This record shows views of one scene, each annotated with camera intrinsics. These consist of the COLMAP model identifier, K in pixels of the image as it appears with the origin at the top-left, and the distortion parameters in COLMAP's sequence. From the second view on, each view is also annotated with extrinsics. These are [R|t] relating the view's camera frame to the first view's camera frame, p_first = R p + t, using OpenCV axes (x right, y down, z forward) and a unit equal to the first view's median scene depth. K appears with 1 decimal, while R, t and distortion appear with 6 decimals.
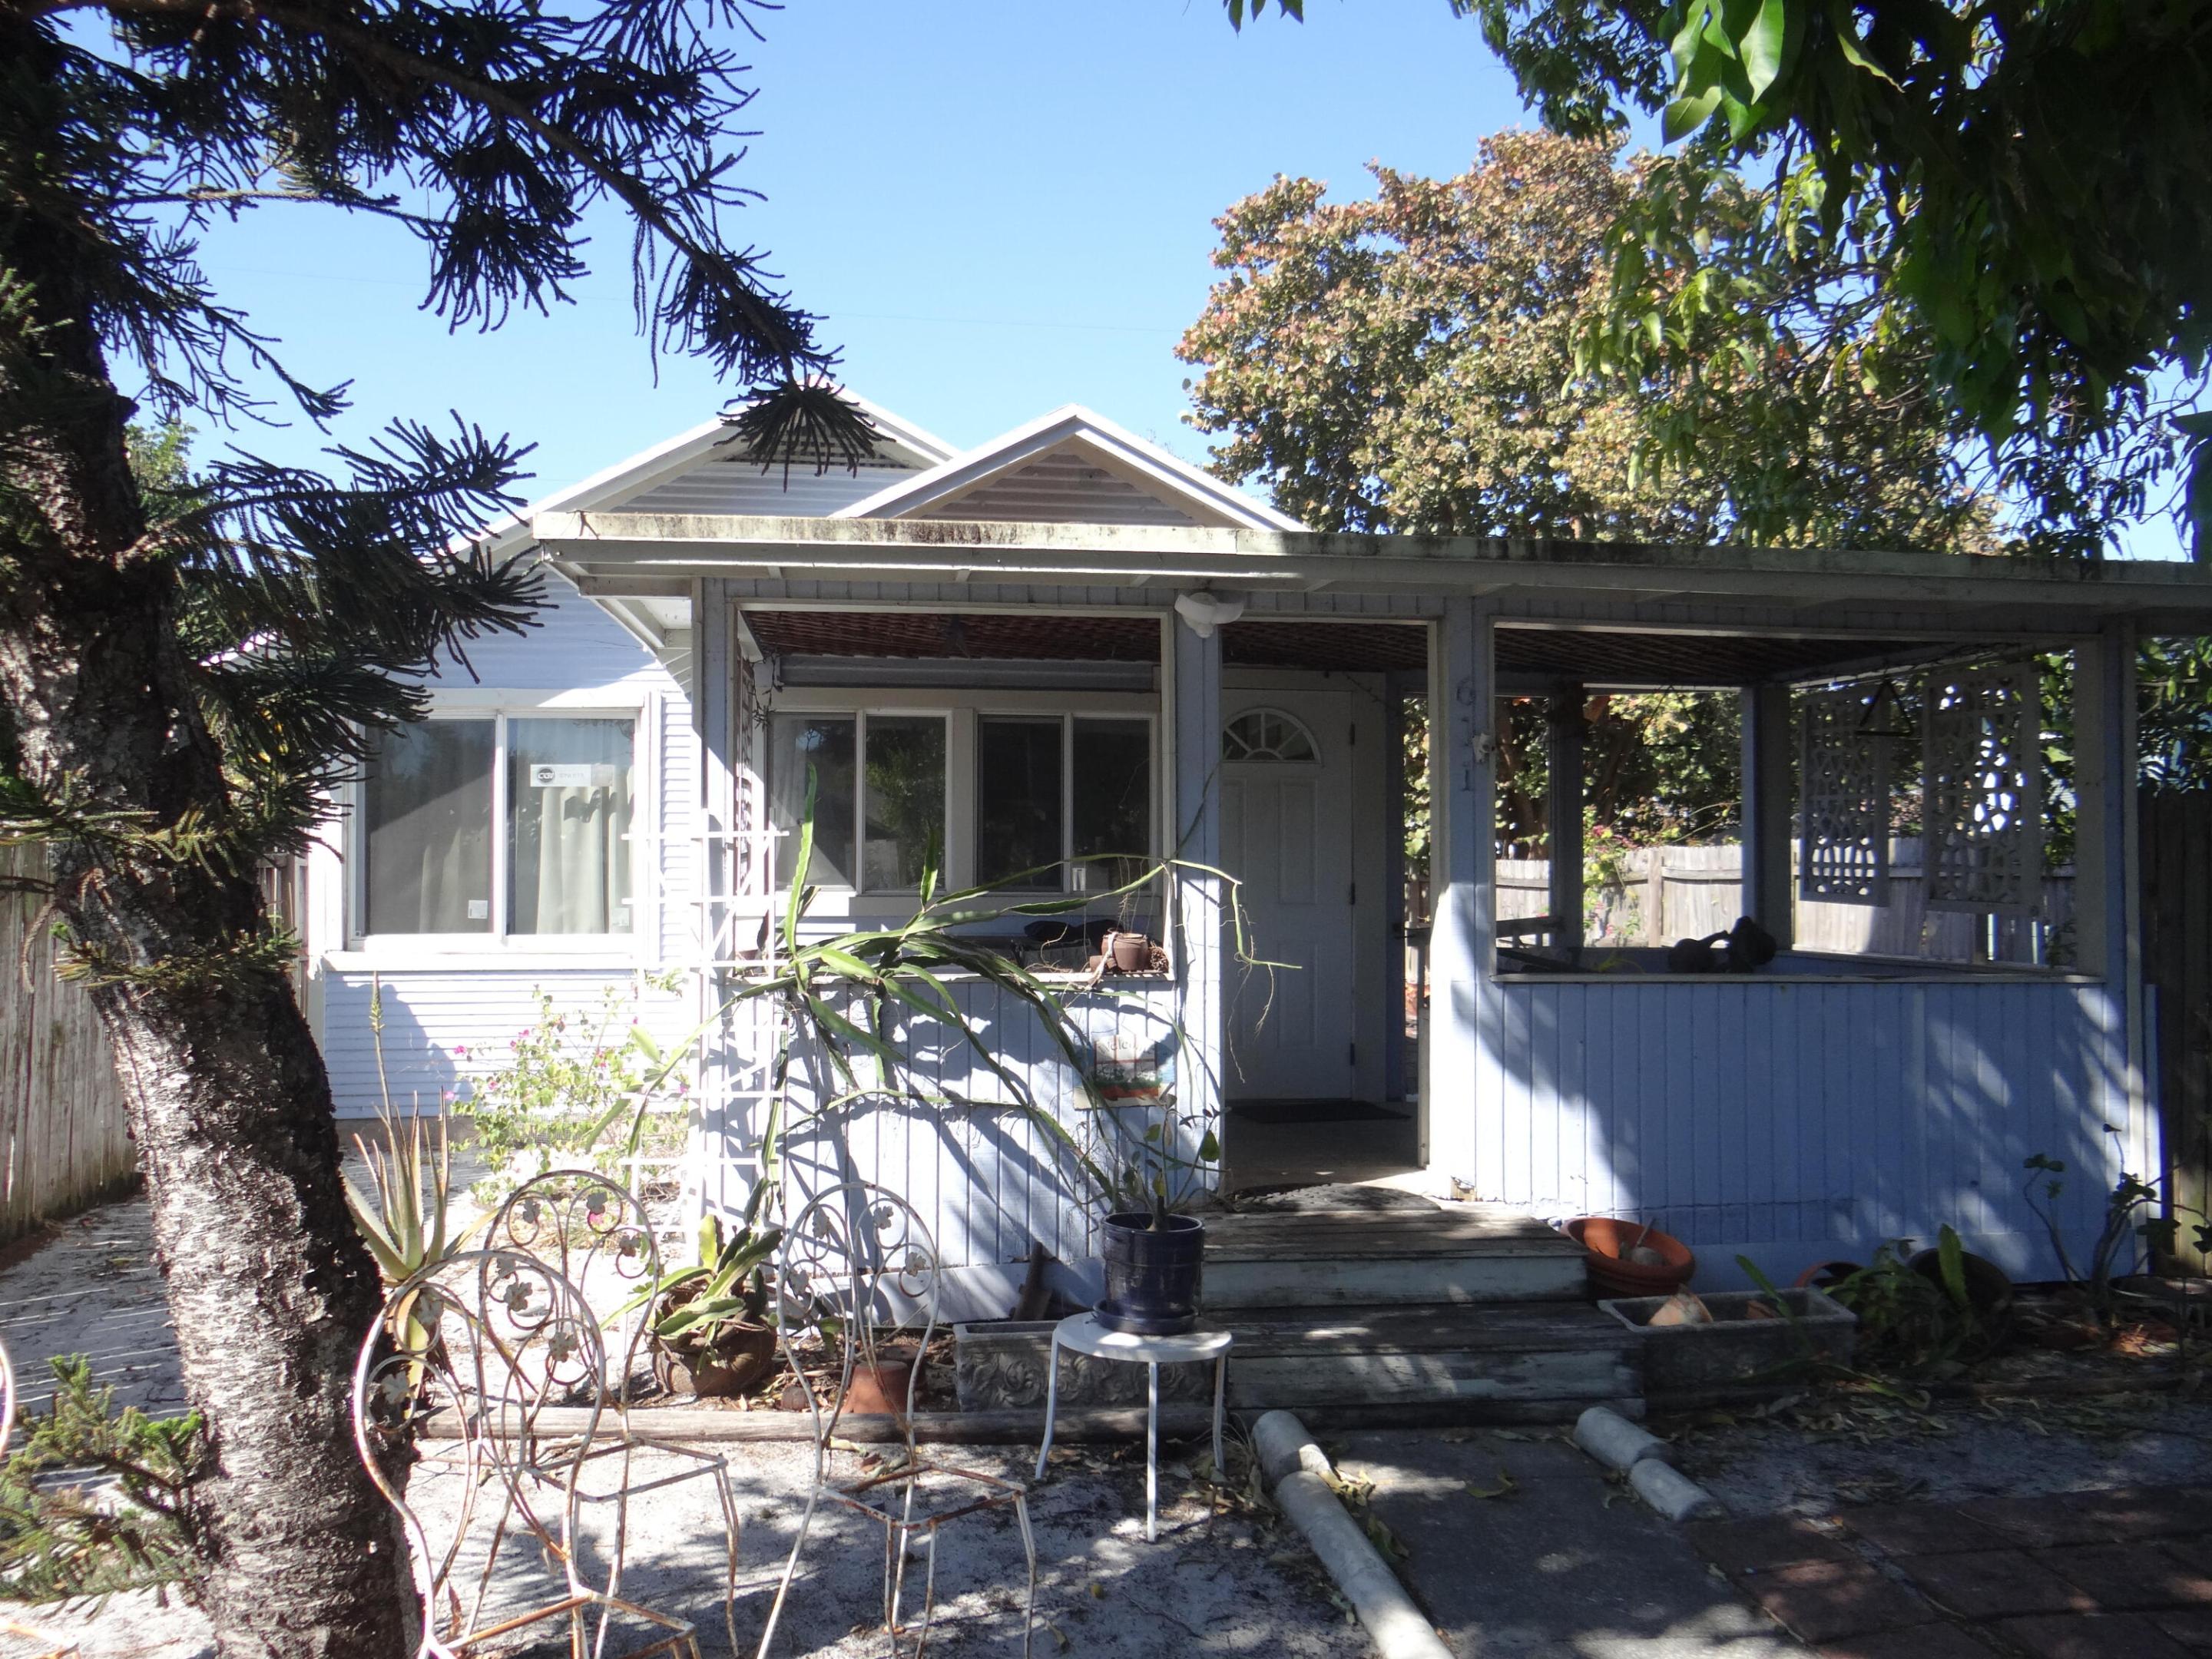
lens RADIAL K [[1750.9, 0, 1106.1], [0, 1750.9, 832.0], [0, 0, 1]] dist [-0.005213, 0.005763]
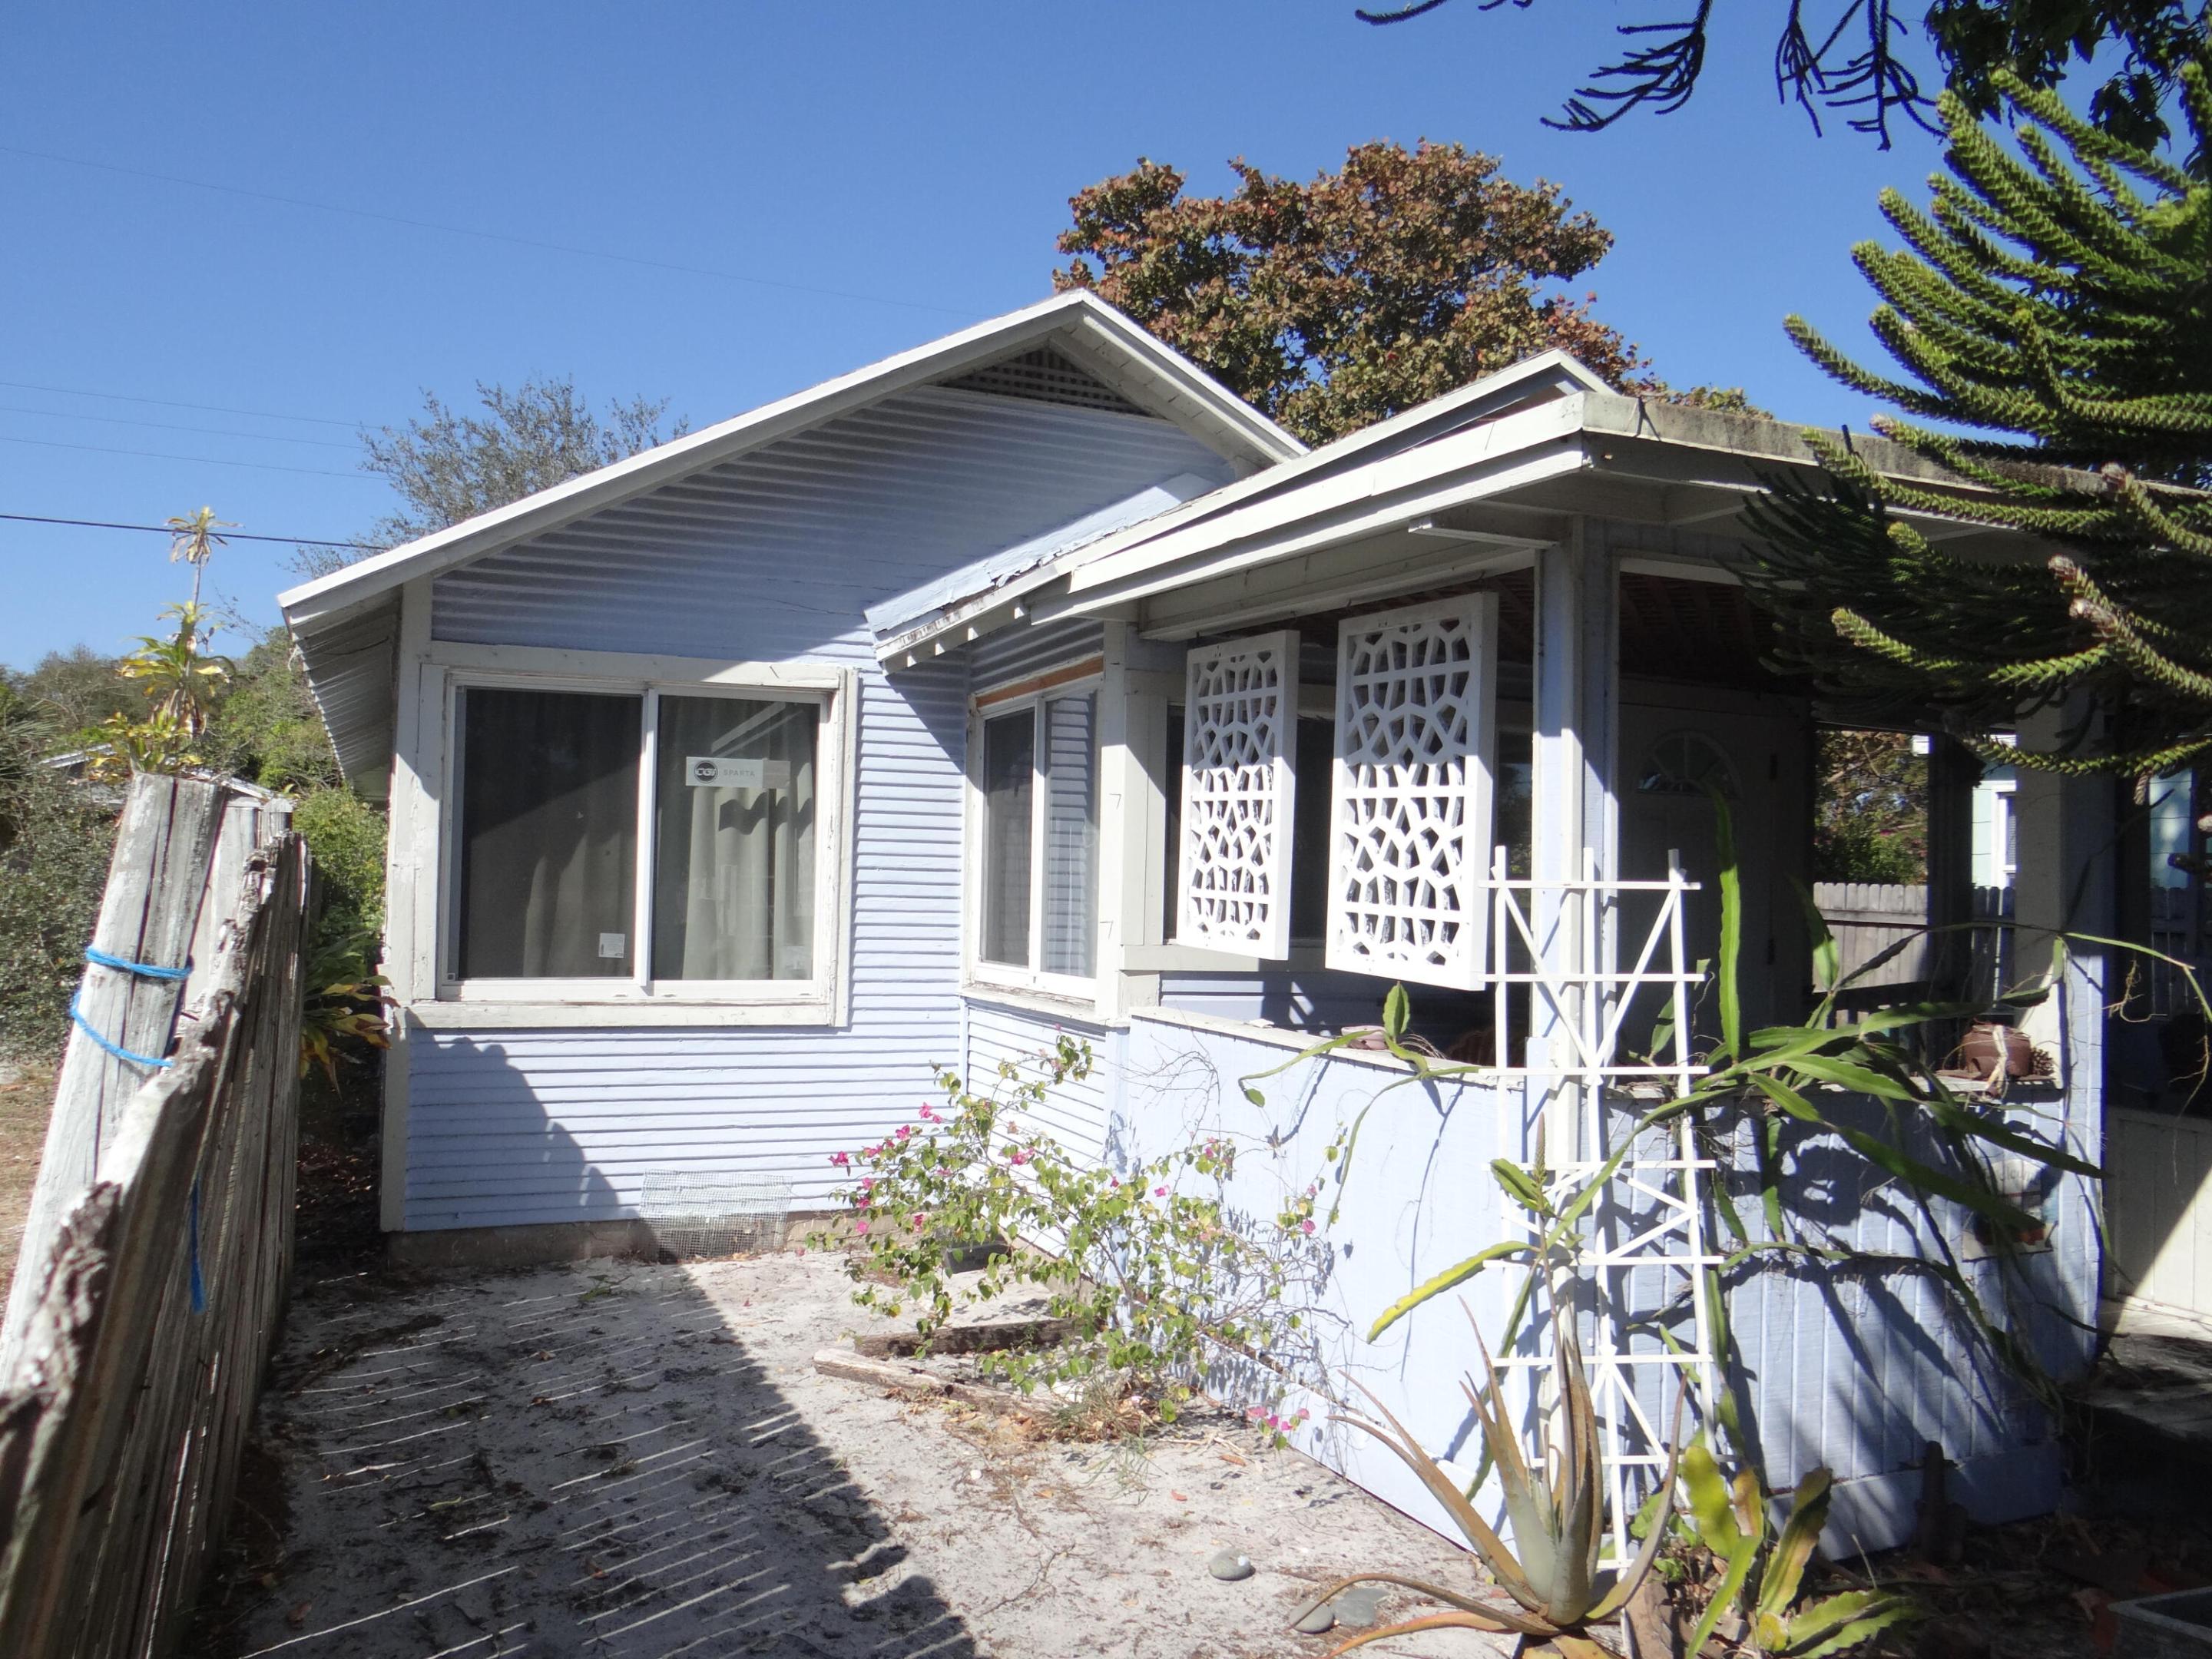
lens RADIAL K [[1750.9, 0, 1105.1], [0, 1750.9, 826.9], [0, 0, 1]] dist [-0.005213, 0.005763]
pose [[0.968243, 0.034670, 0.247597, -0.340349], [-0.032201, 0.999383, -0.014016, -0.003179], [-0.247930, 0.005598, 0.968762, 0.216149]]
